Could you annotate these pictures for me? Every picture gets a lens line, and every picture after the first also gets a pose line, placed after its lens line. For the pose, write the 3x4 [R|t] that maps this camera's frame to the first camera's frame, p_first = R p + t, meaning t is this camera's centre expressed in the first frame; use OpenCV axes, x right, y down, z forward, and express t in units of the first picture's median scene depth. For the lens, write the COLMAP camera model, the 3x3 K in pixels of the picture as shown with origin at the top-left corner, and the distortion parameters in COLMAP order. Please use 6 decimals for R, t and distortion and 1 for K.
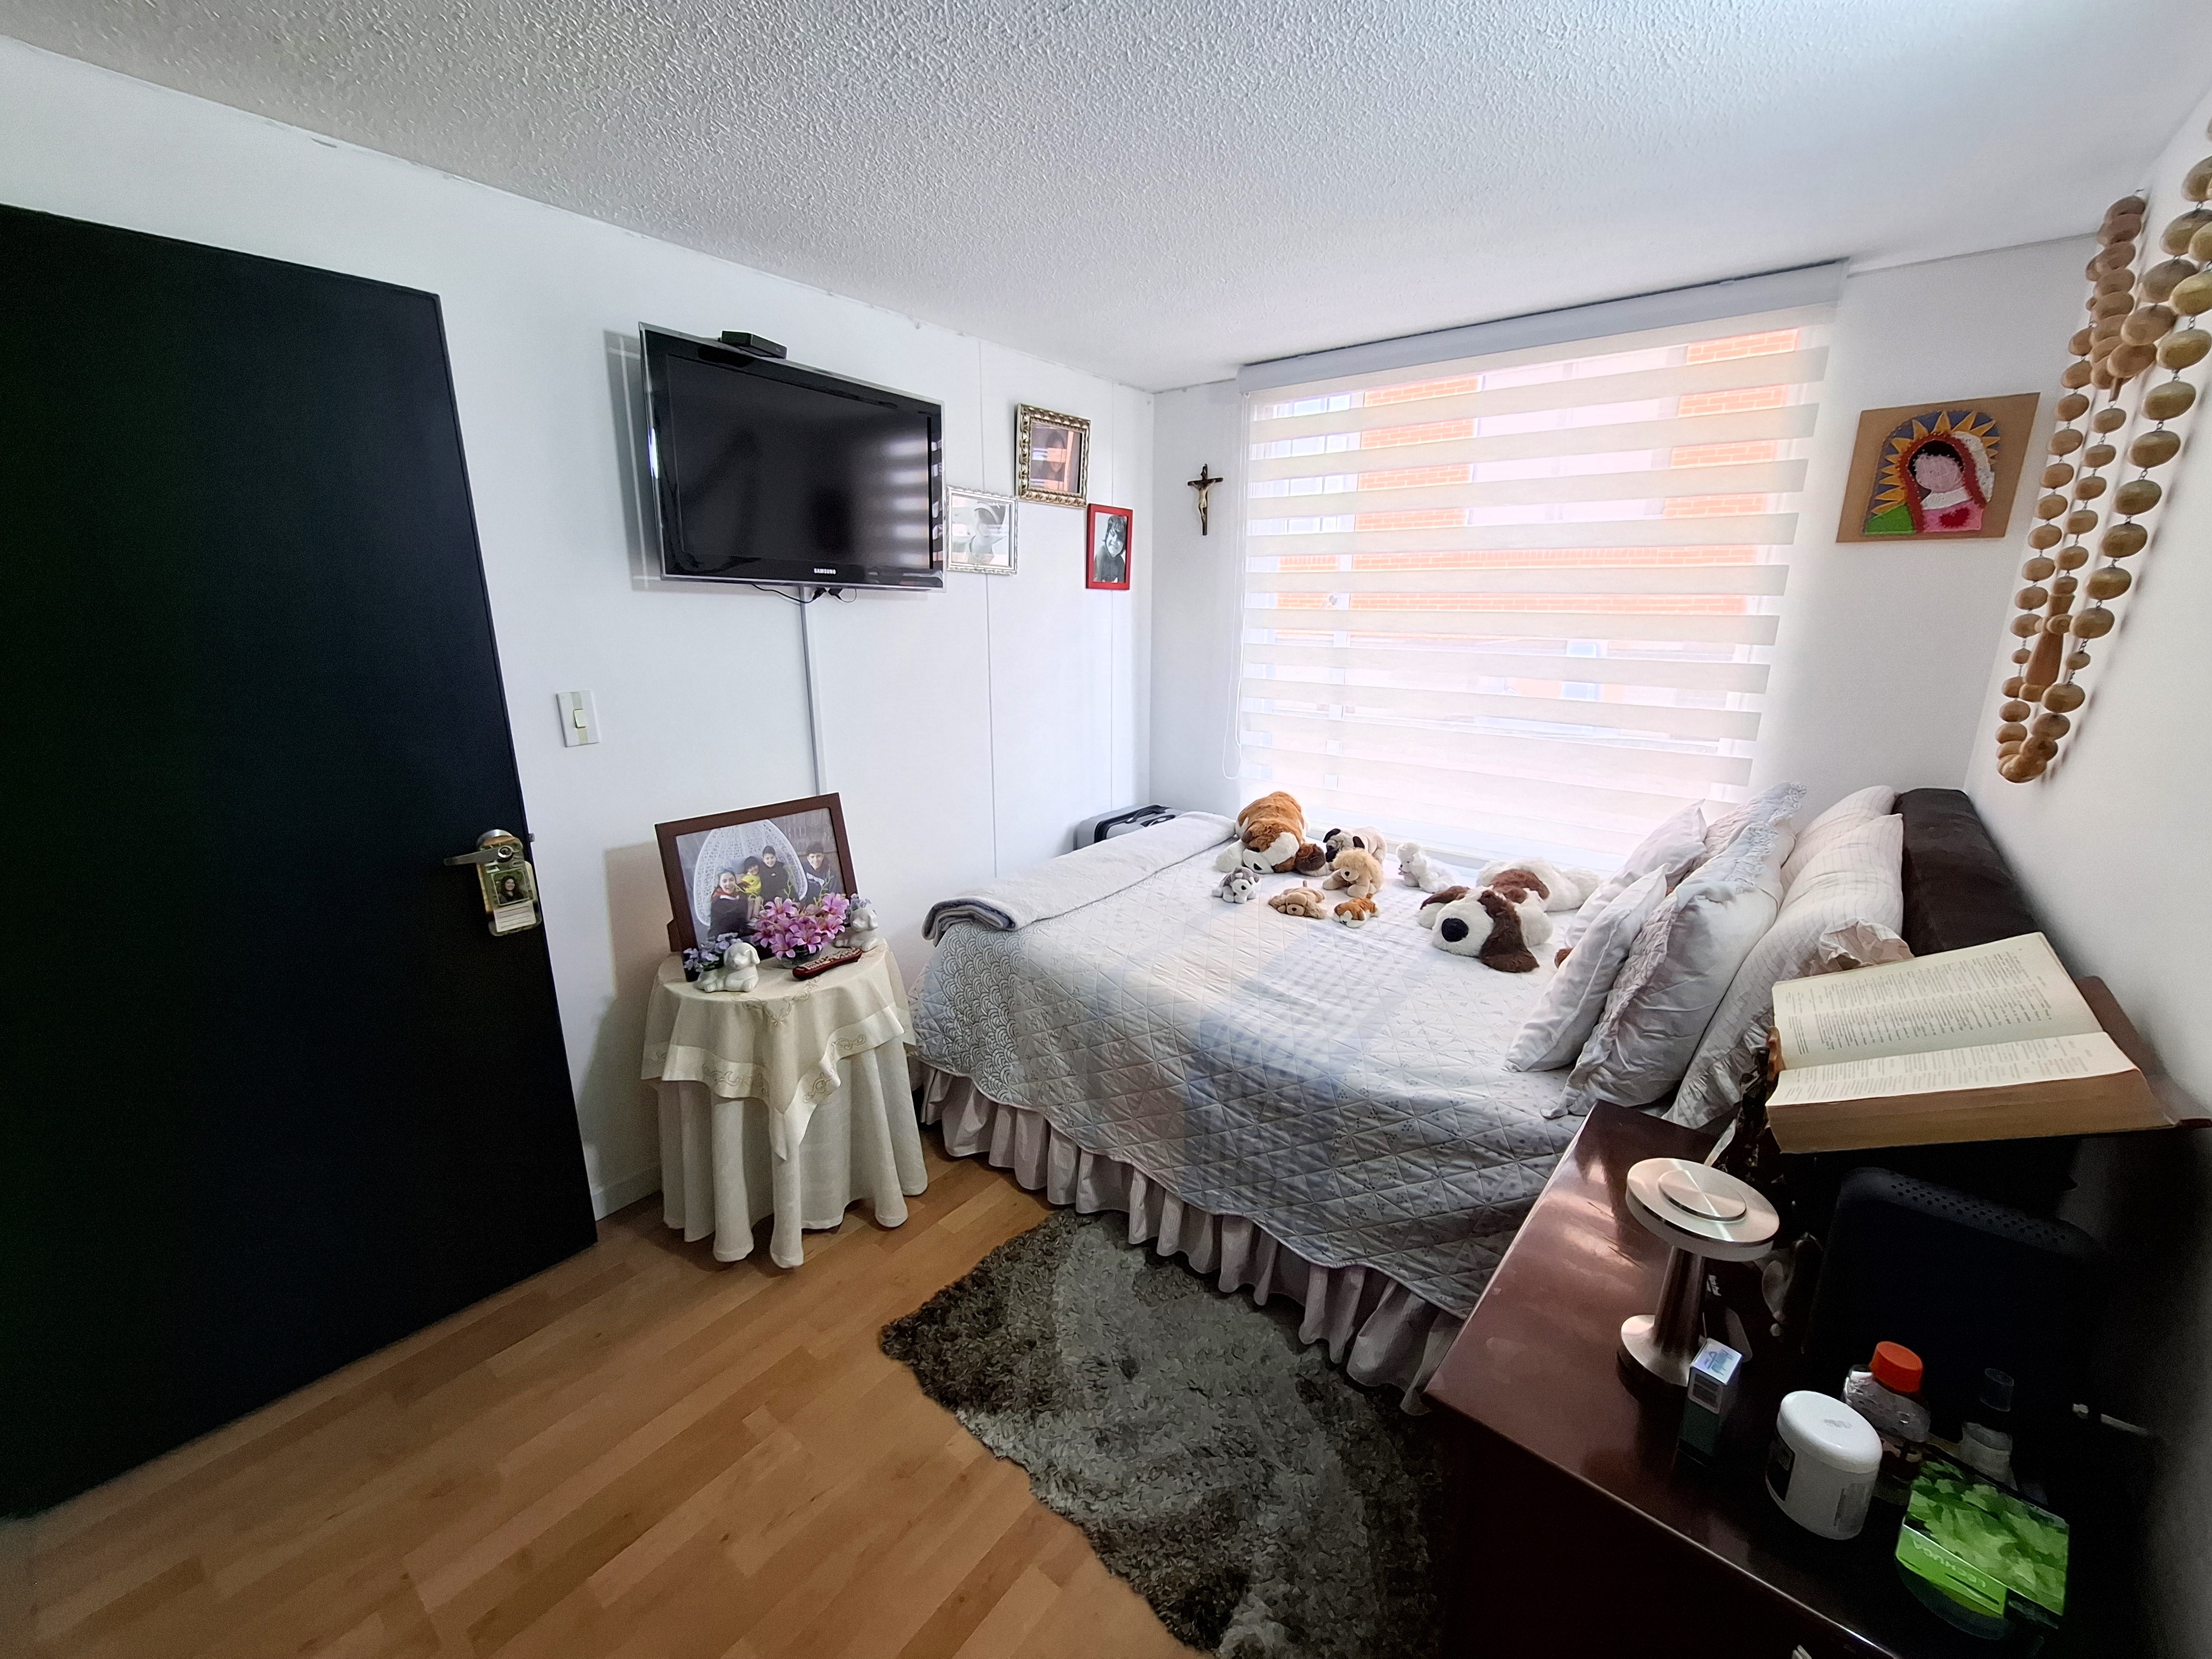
lens RADIAL K [[874.4, 0, 1114.2], [0, 874.4, 821.2], [0, 0, 1]] dist [-0.008671, 0.003365]
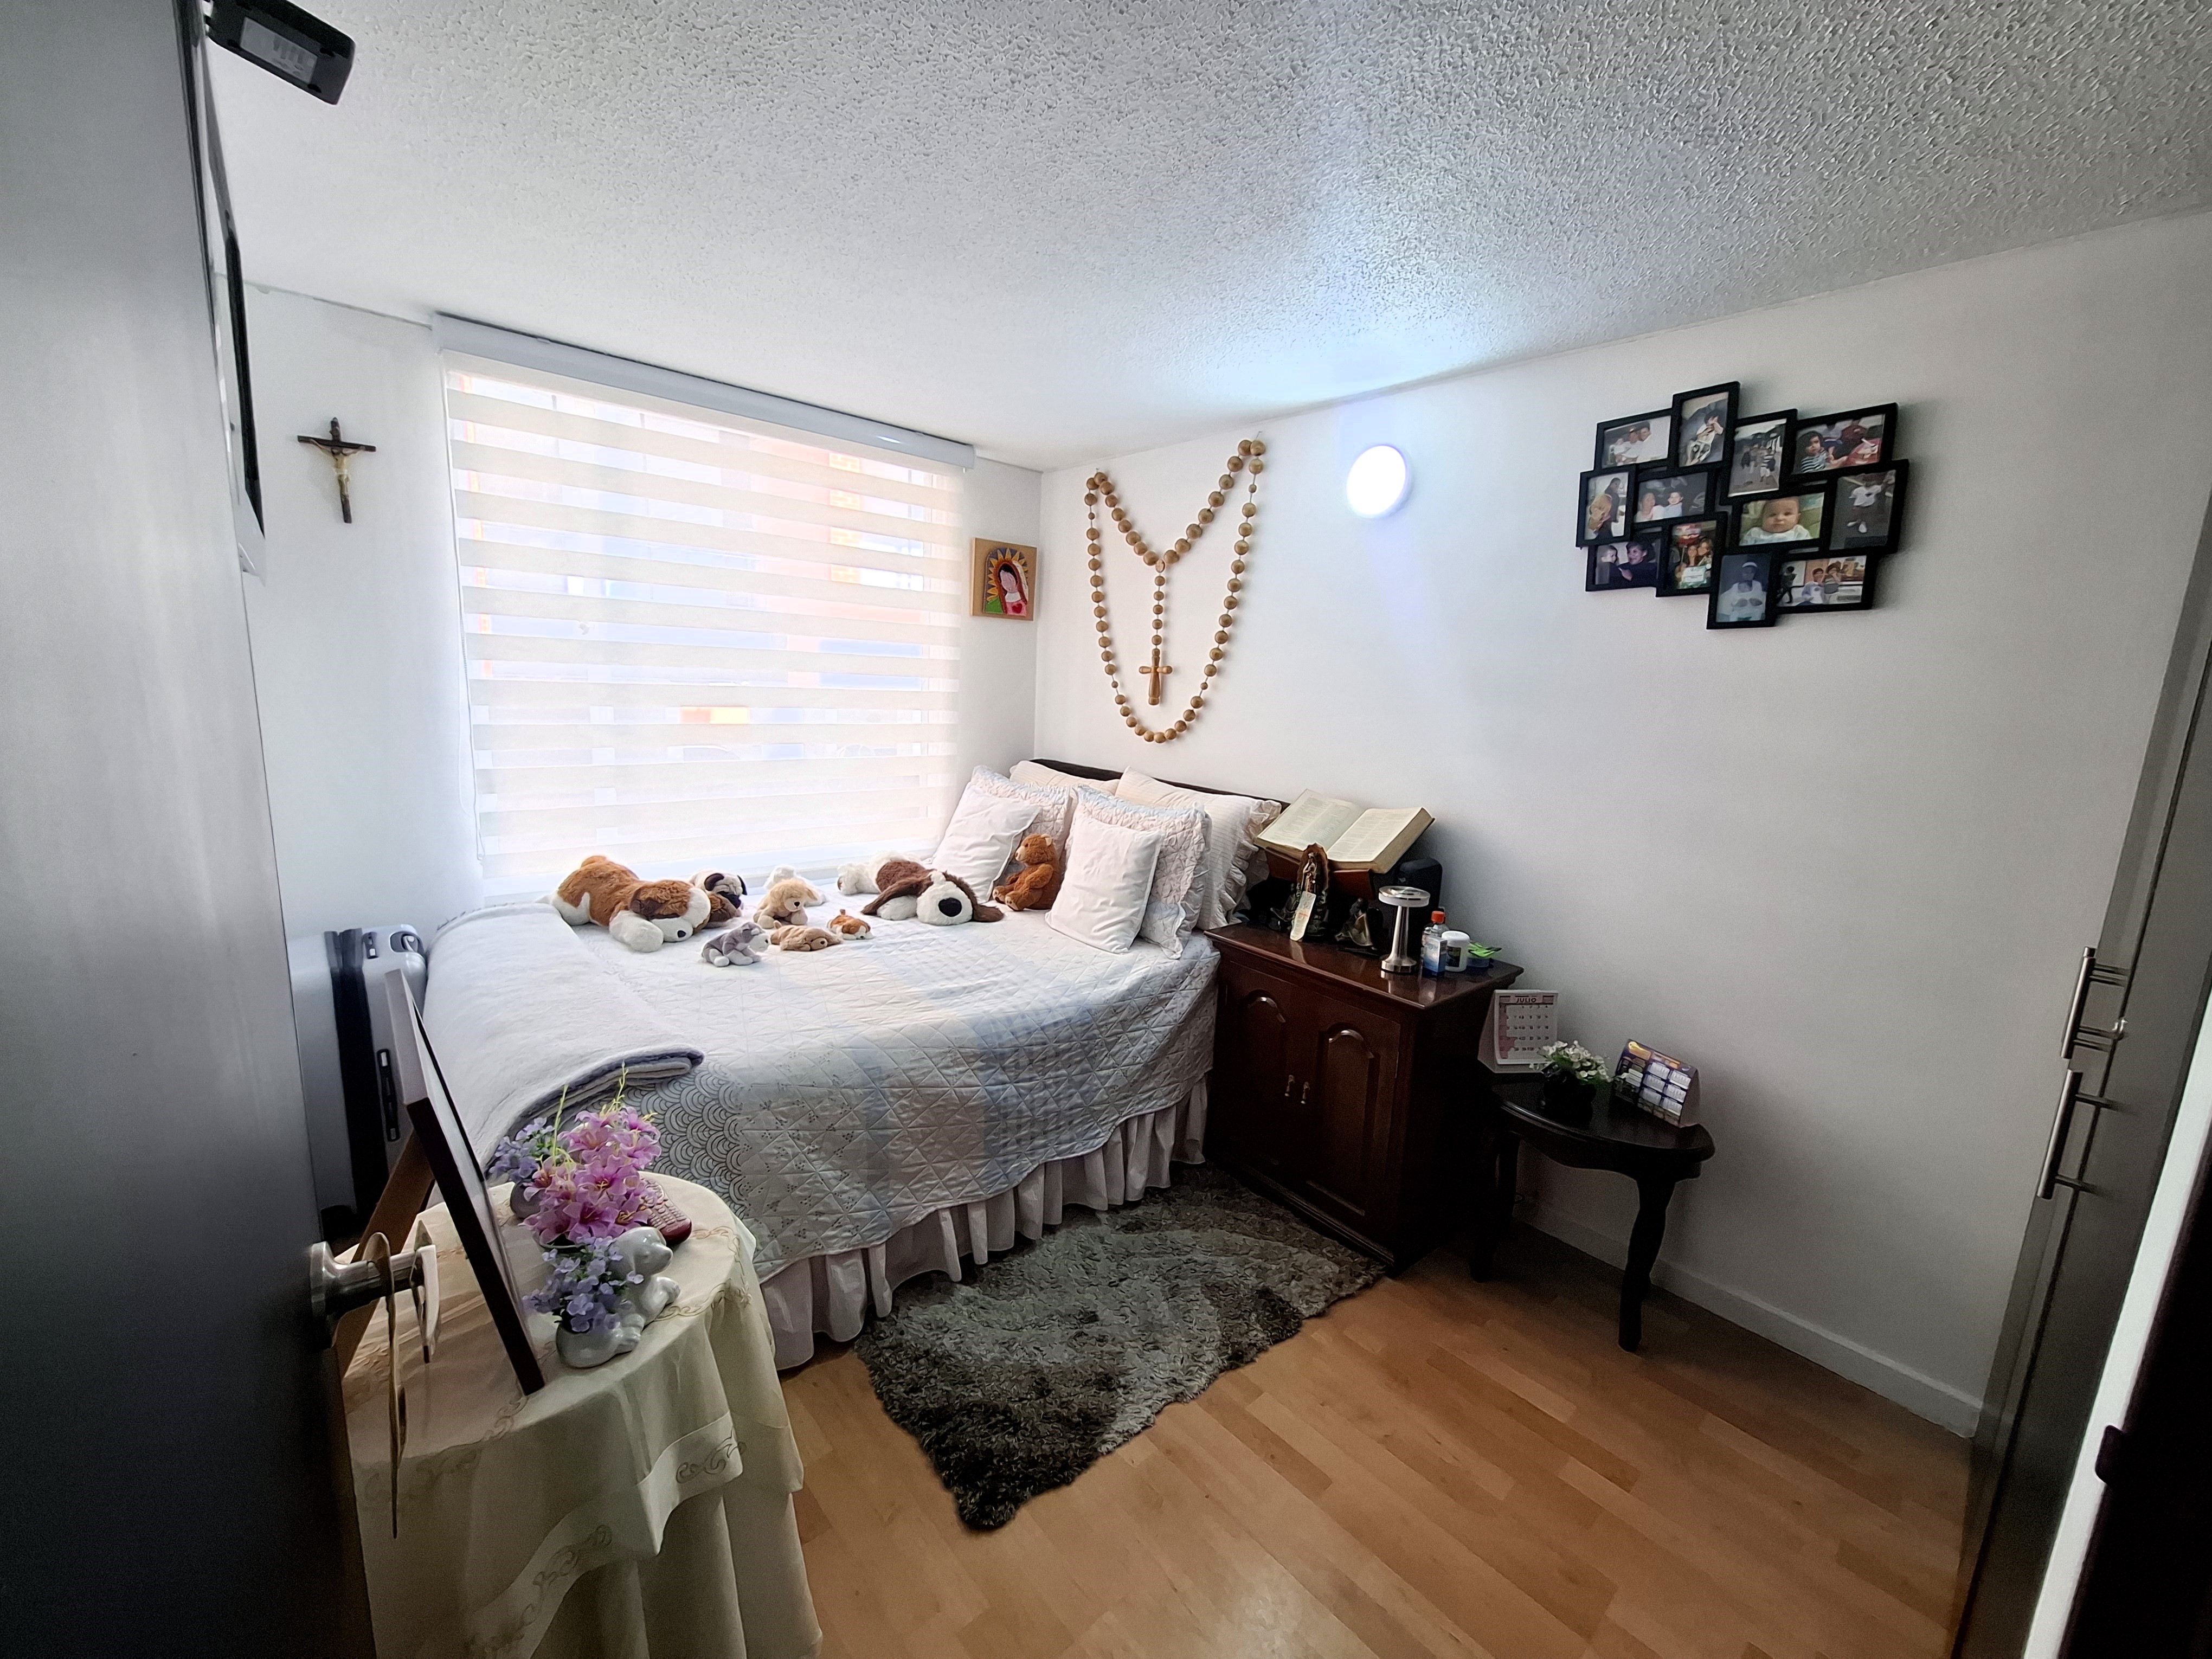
lens RADIAL K [[874.4, 0, 1121.2], [0, 874.4, 815.7], [0, 0, 1]] dist [-0.008671, 0.003365]
pose [[0.168883, -0.155364, 0.973314, -0.881353], [0.191803, 0.973801, 0.122161, -0.124261], [-0.966794, 0.166053, 0.194258, 0.568013]]
